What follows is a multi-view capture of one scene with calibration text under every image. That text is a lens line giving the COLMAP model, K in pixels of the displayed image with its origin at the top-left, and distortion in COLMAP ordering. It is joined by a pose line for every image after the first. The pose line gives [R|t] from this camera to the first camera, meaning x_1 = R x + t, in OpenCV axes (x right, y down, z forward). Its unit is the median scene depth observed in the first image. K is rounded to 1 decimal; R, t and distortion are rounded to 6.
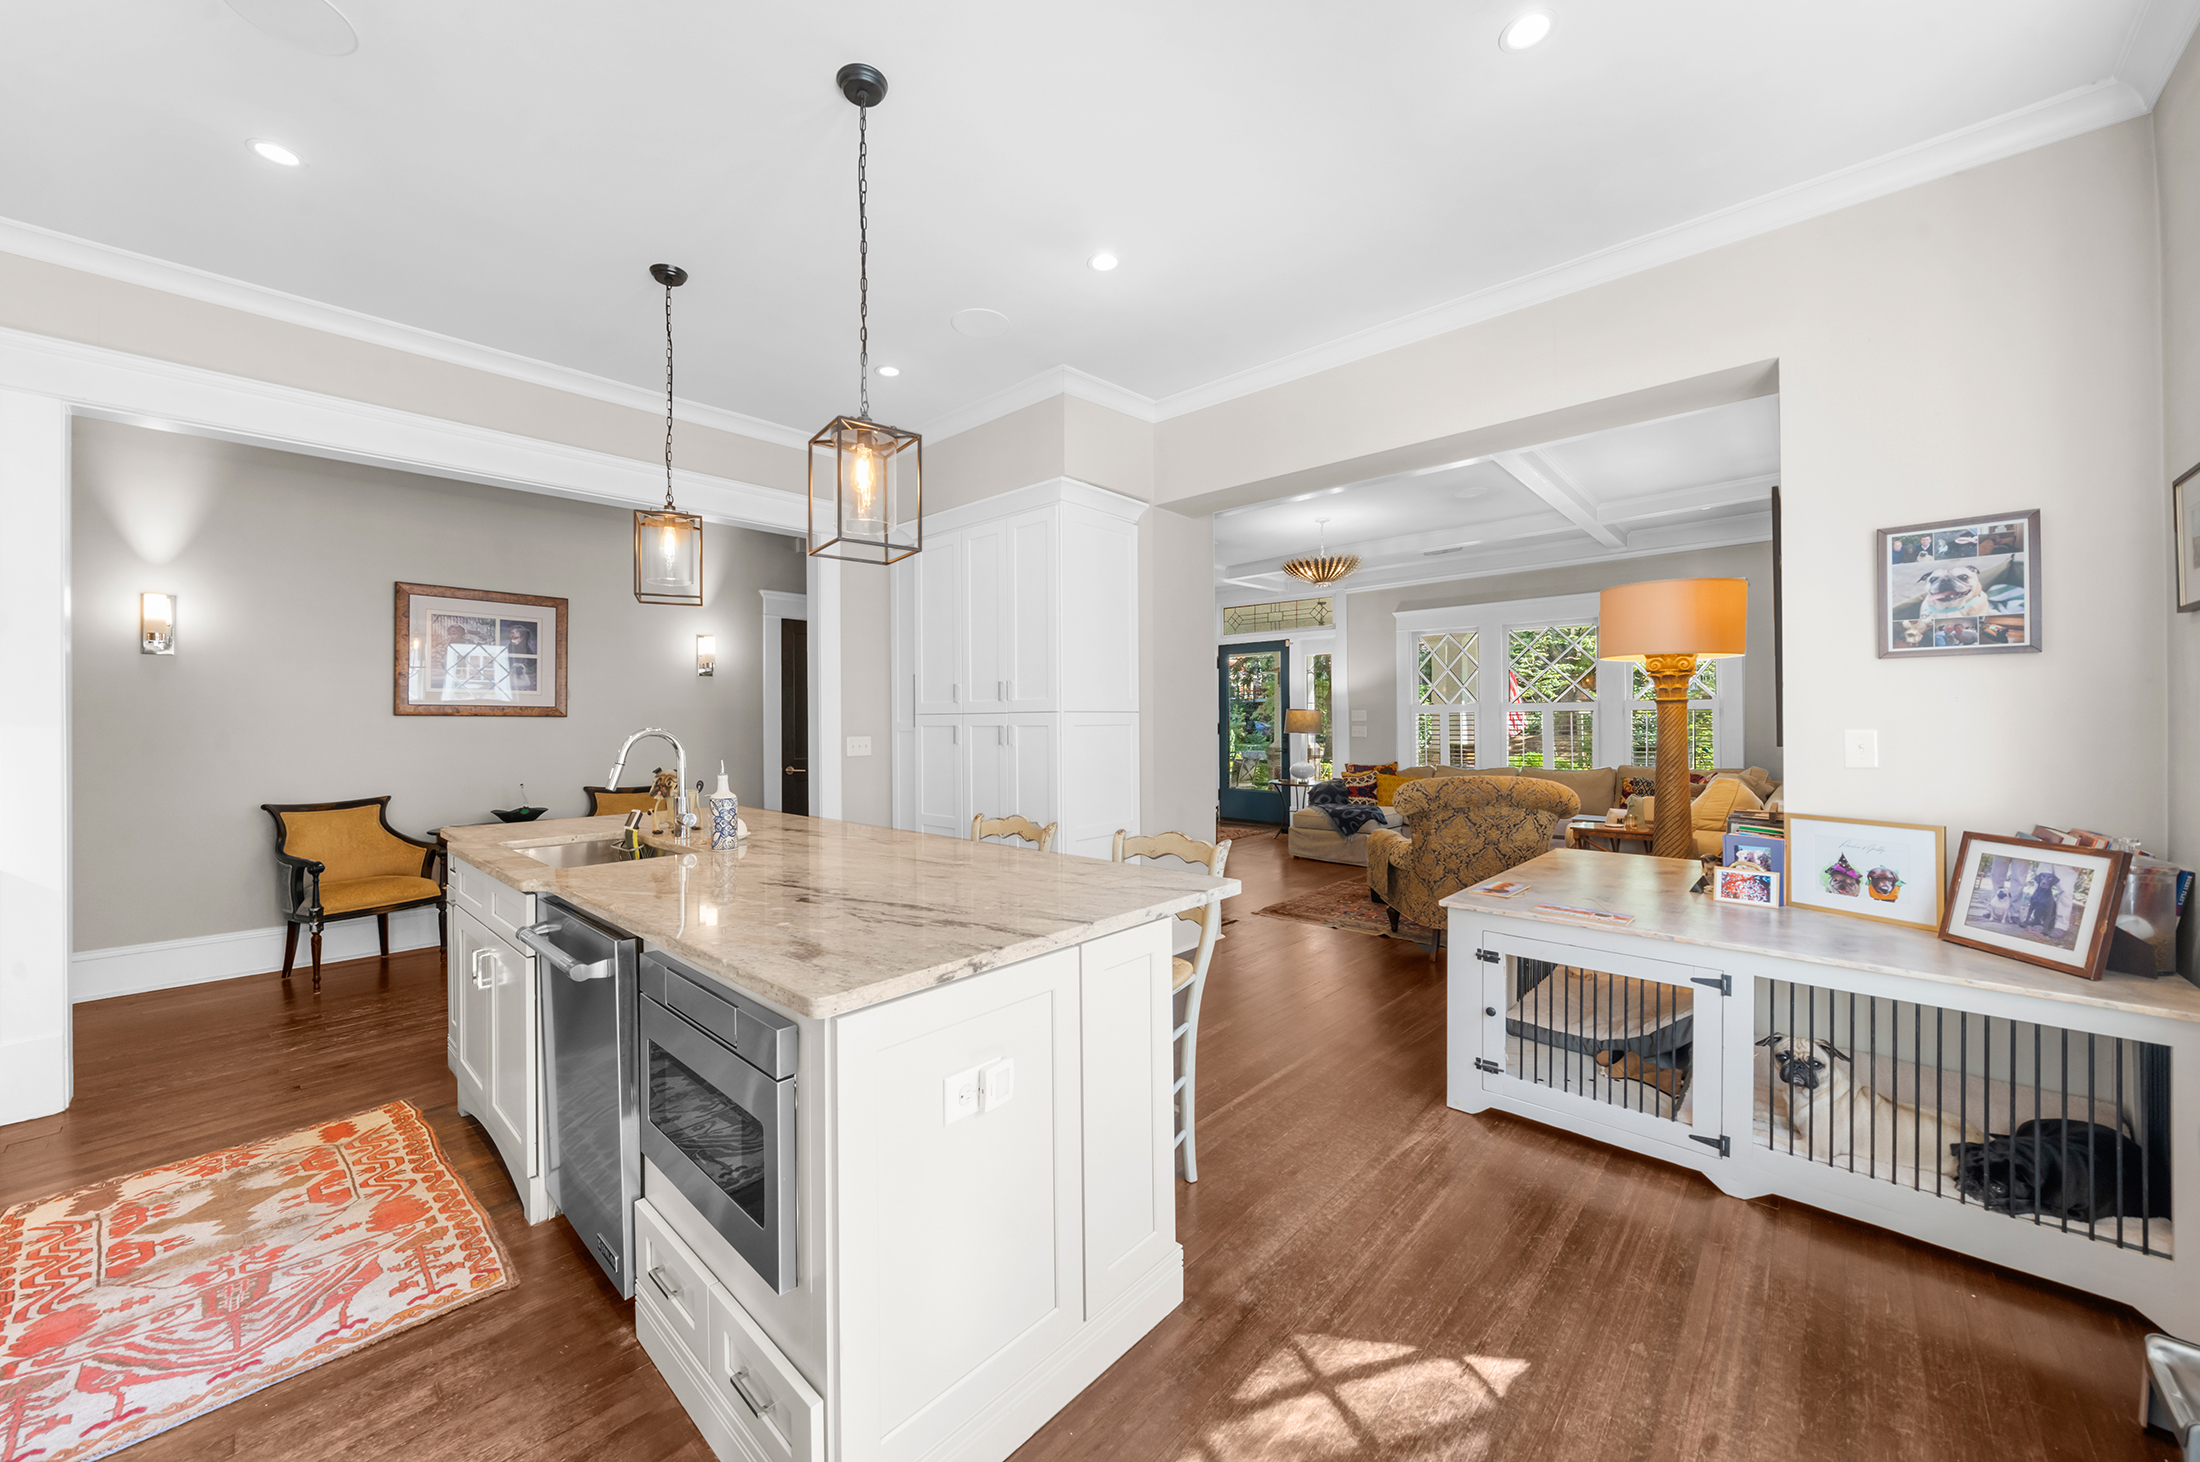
lens RADIAL K [[808.0, 0, 1079.7], [0, 808.0, 718.7], [0, 0, 1]] dist [-0.005186, 0.000714]
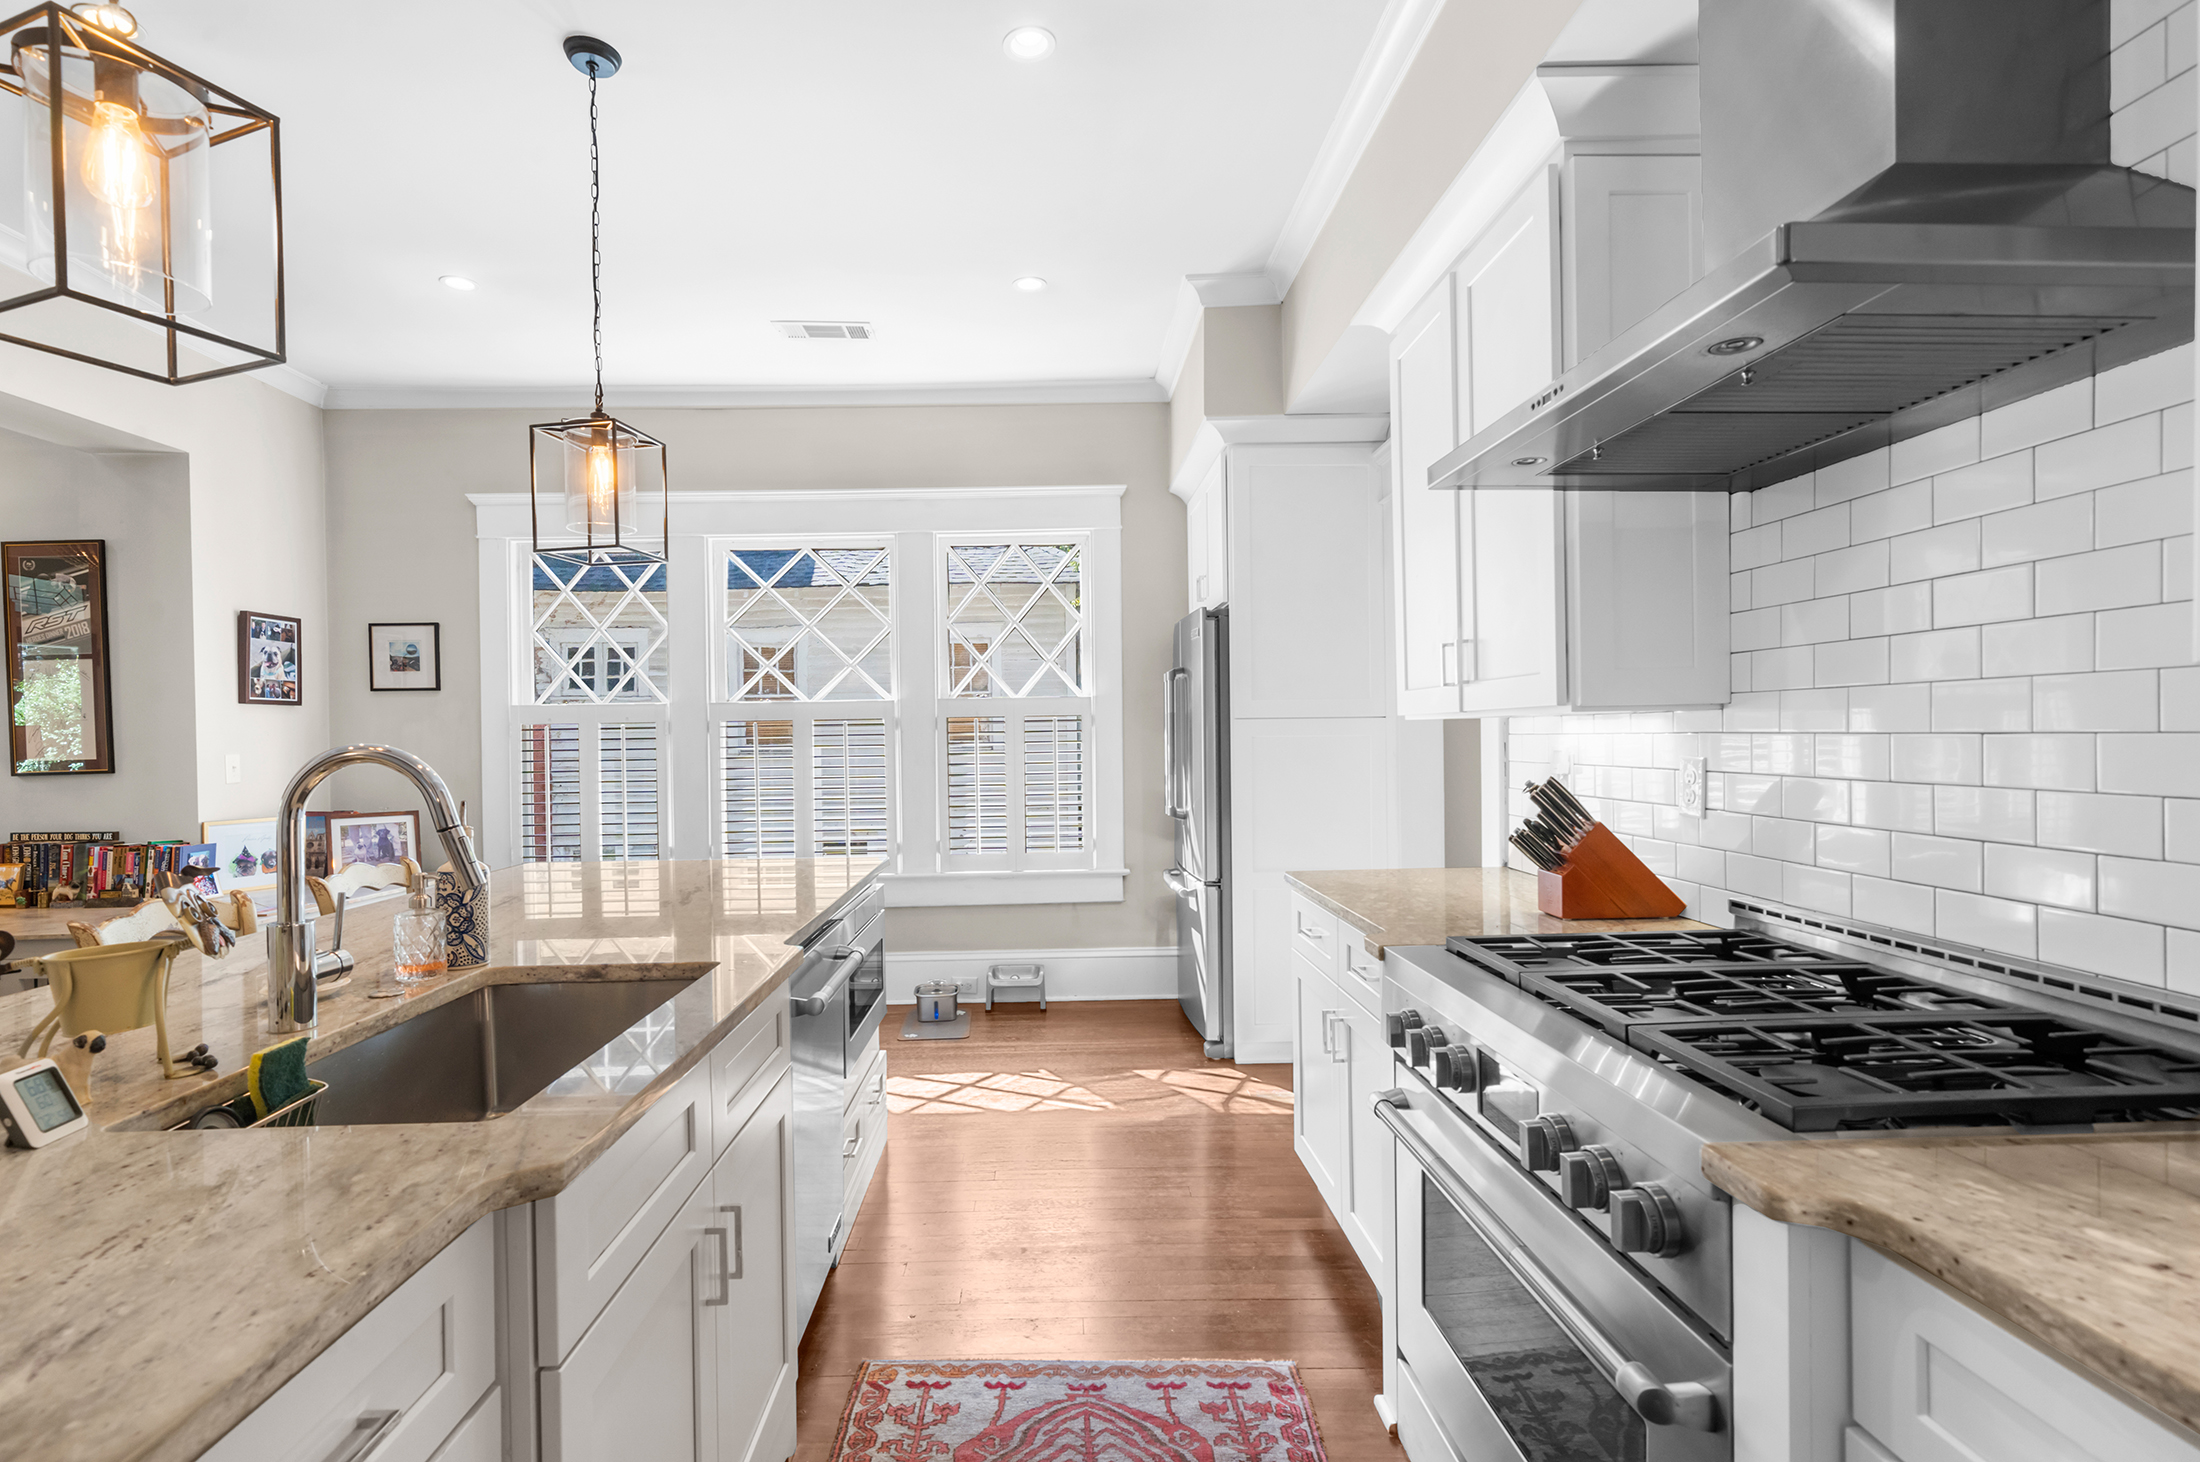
lens RADIAL K [[1003.9, 0, 1098.1], [0, 1003.9, 740.8], [0, 0, 1]] dist [-0.000093, -0.000006]
pose [[-0.723378, 0.014054, 0.690310, -1.296007], [0.017573, 0.999844, -0.001941, 0.019433], [-0.690229, 0.010727, -0.723512, 1.261439]]
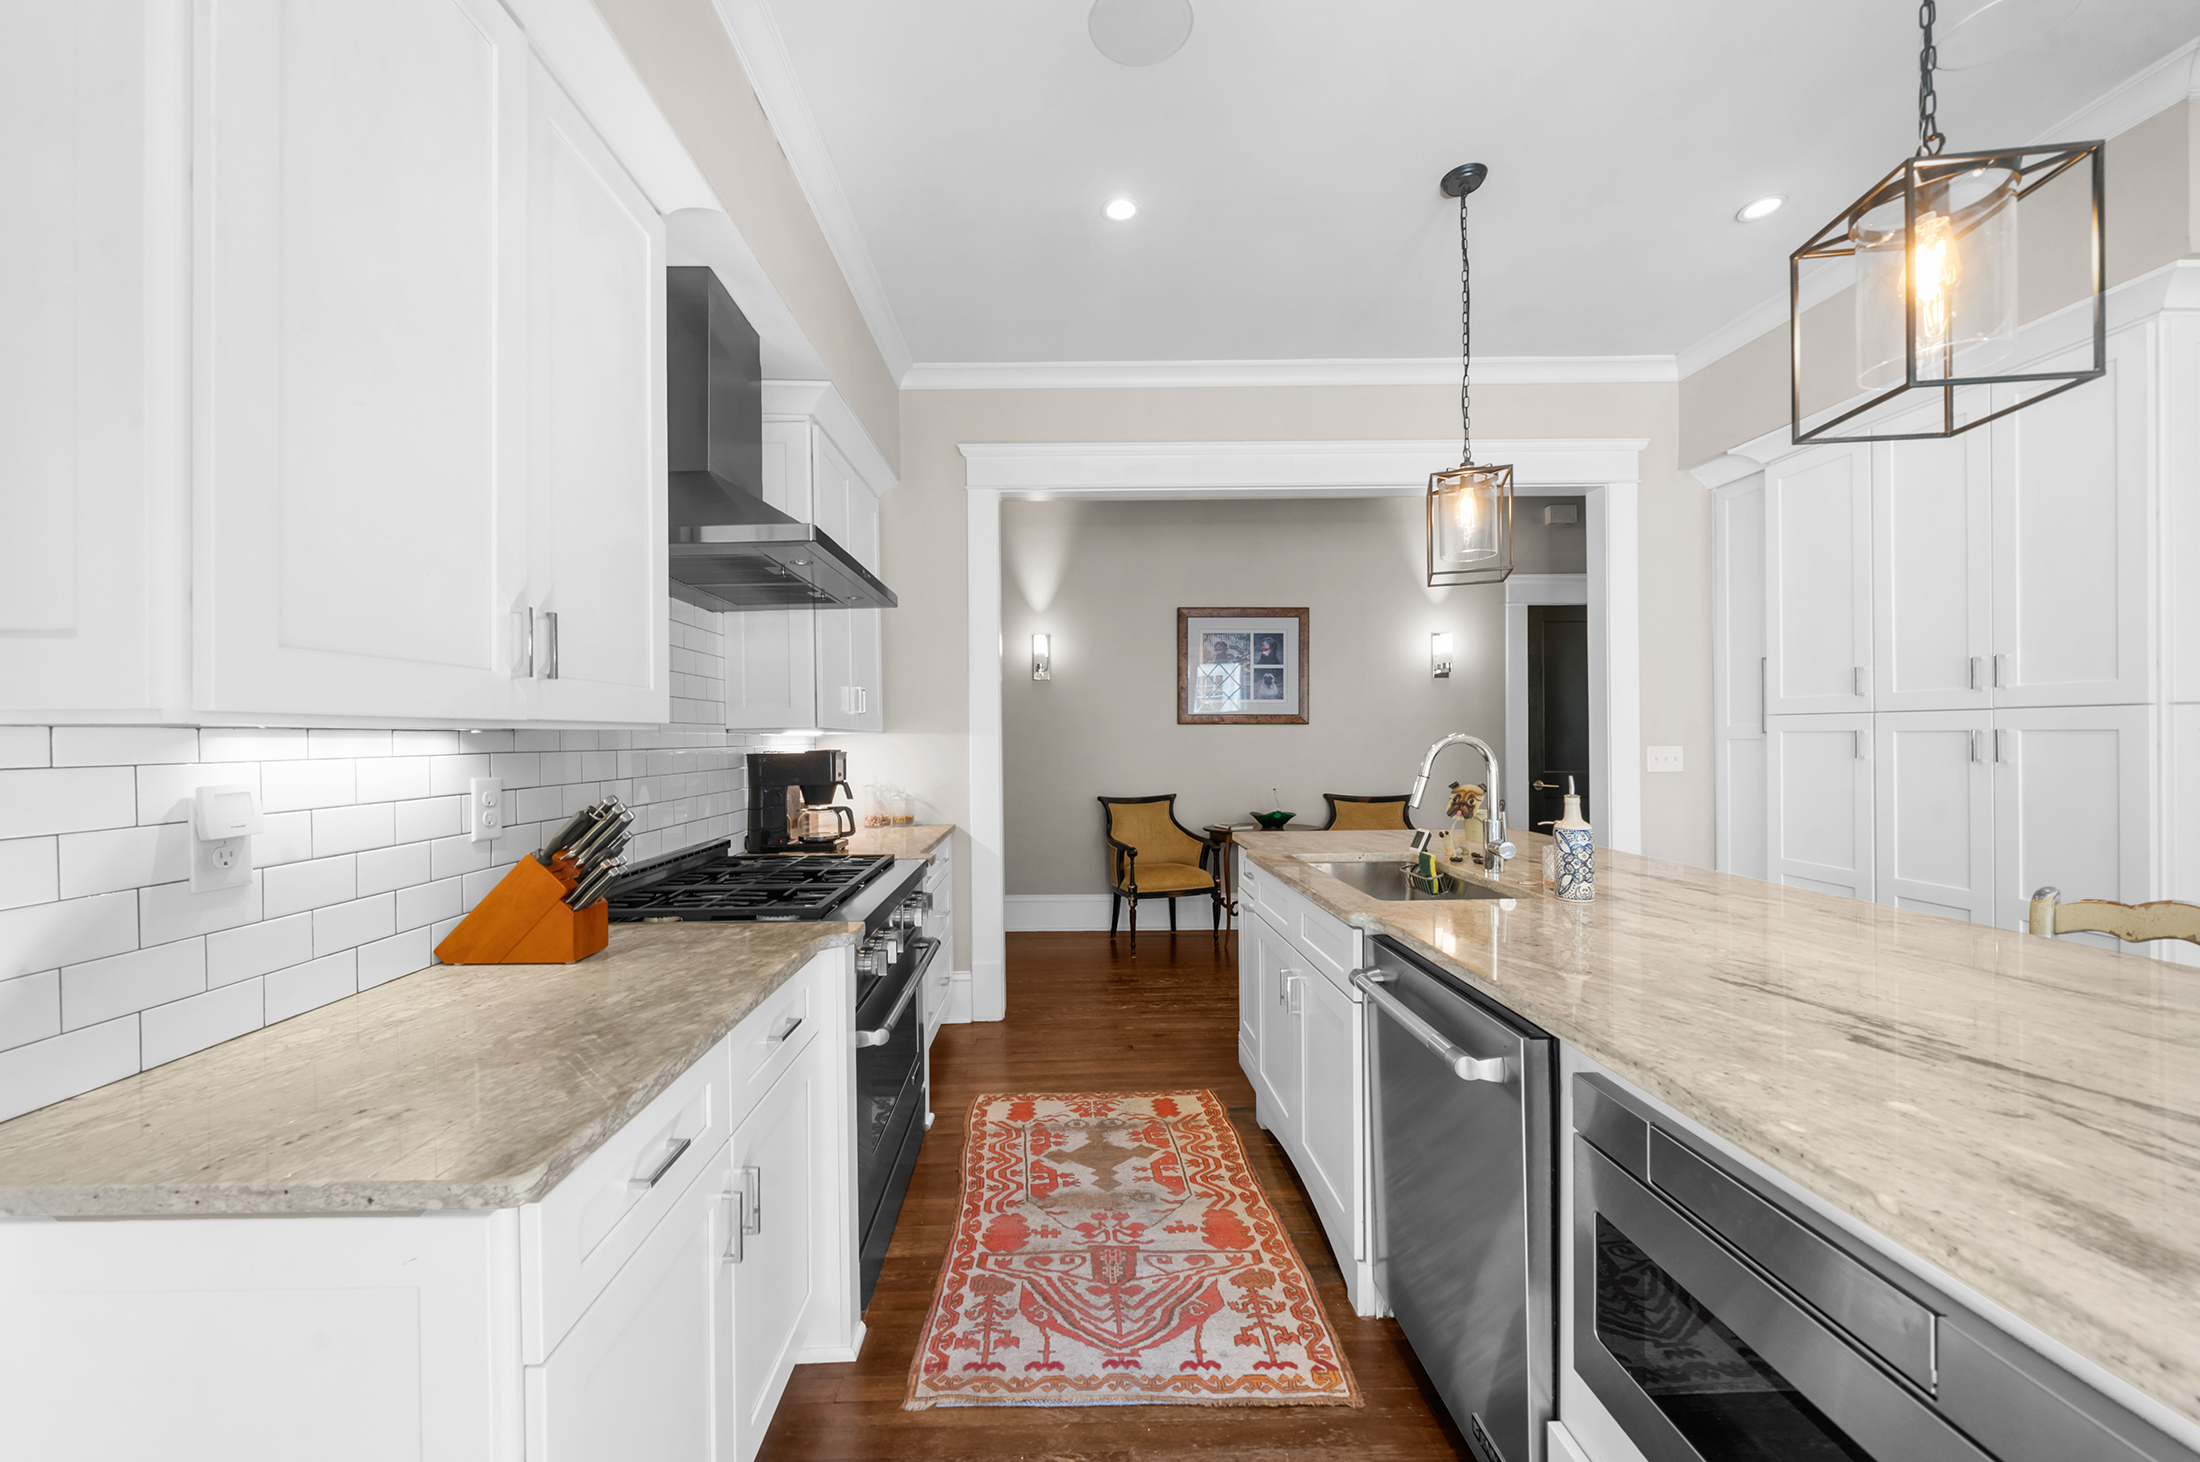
lens RADIAL K [[808.0, 0, 1078.0], [0, 808.0, 735.0], [0, 0, 1]] dist [-0.005186, 0.000714]
pose [[0.700011, -0.001105, -0.714131, -0.243524], [0.008374, 0.999943, 0.006660, 0.004630], [0.714083, -0.010642, 0.699980, 0.171639]]
